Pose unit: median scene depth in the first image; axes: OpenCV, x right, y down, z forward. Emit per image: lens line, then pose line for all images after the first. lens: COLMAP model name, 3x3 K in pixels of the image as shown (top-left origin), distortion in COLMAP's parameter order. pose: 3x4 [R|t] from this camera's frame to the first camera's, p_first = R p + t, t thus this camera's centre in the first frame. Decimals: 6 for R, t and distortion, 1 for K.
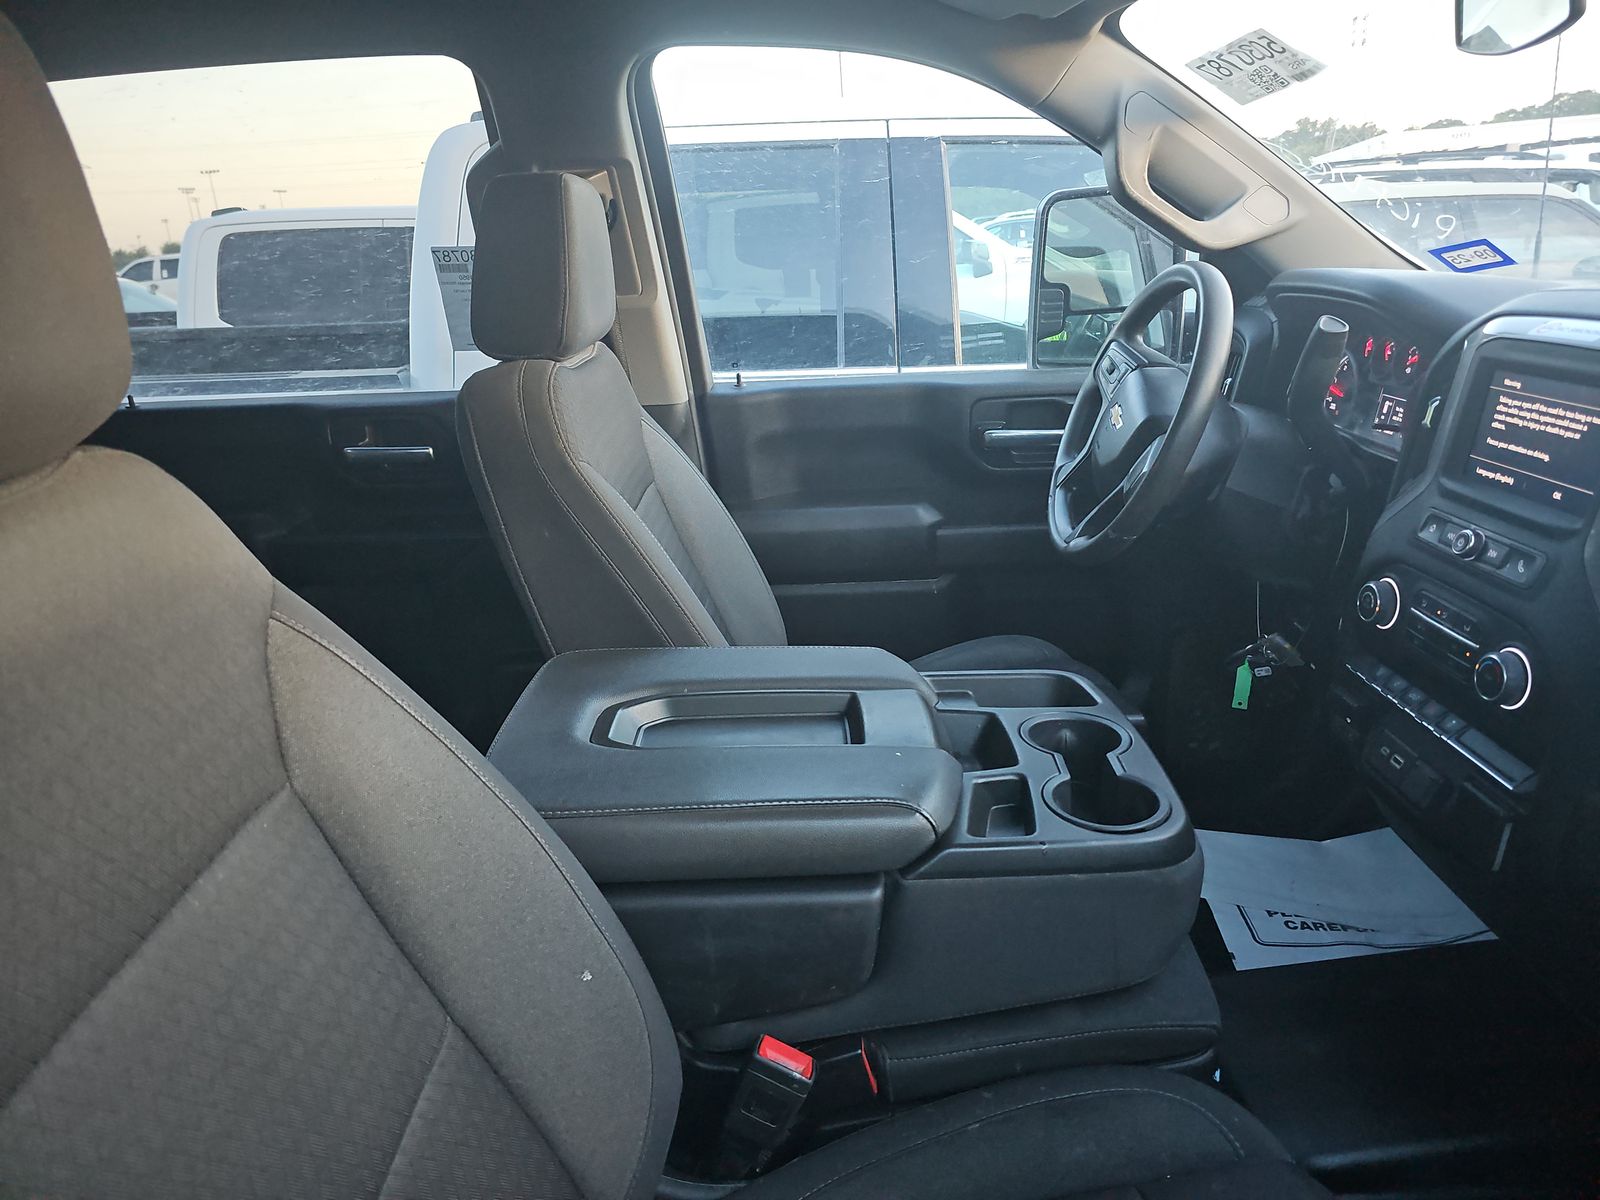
lens RADIAL K [[1054.7, 0, 796.6], [0, 1054.7, 586.6], [0, 0, 1]] dist [0.057629, -0.064596]
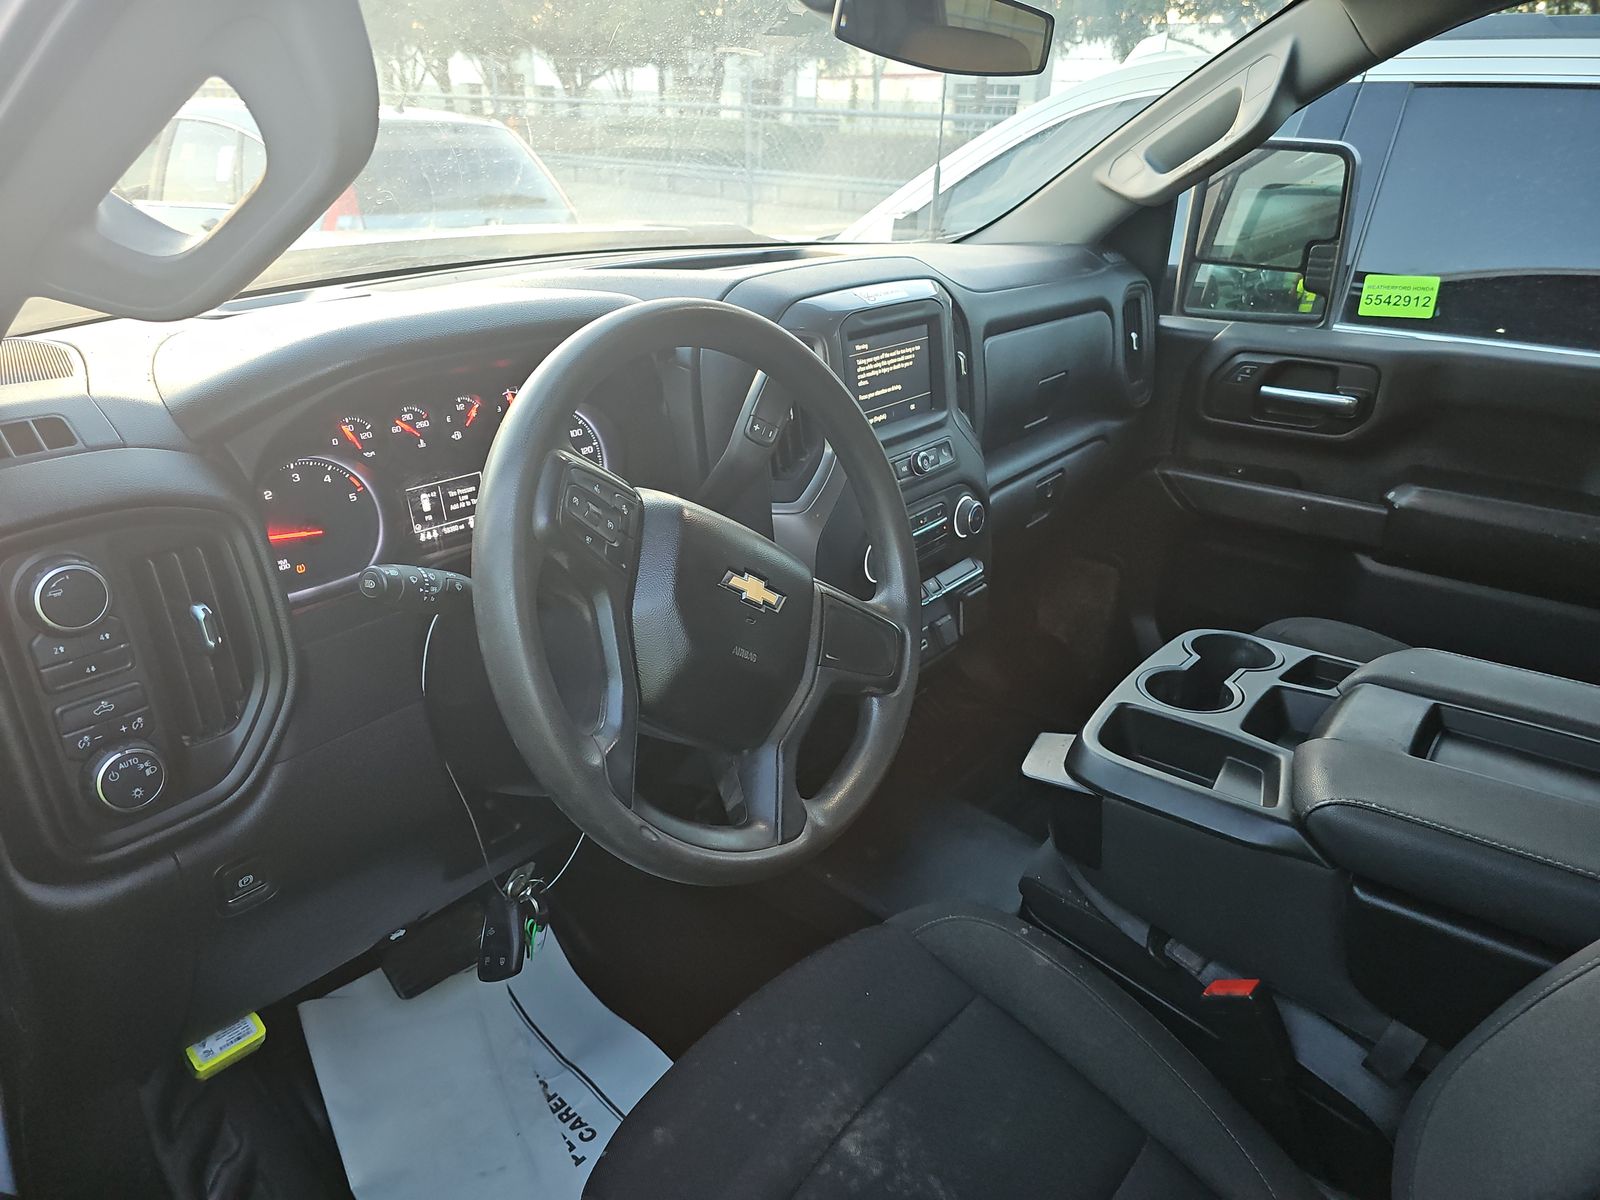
lens RADIAL K [[1054.7, 0, 790.5], [0, 1054.7, 585.3], [0, 0, 1]] dist [0.057629, -0.064596]
pose [[-0.777014, -0.213435, 0.592195, -0.039995], [0.211716, 0.797348, 0.565166, -0.687769], [-0.592811, 0.564519, -0.574364, 1.936978]]
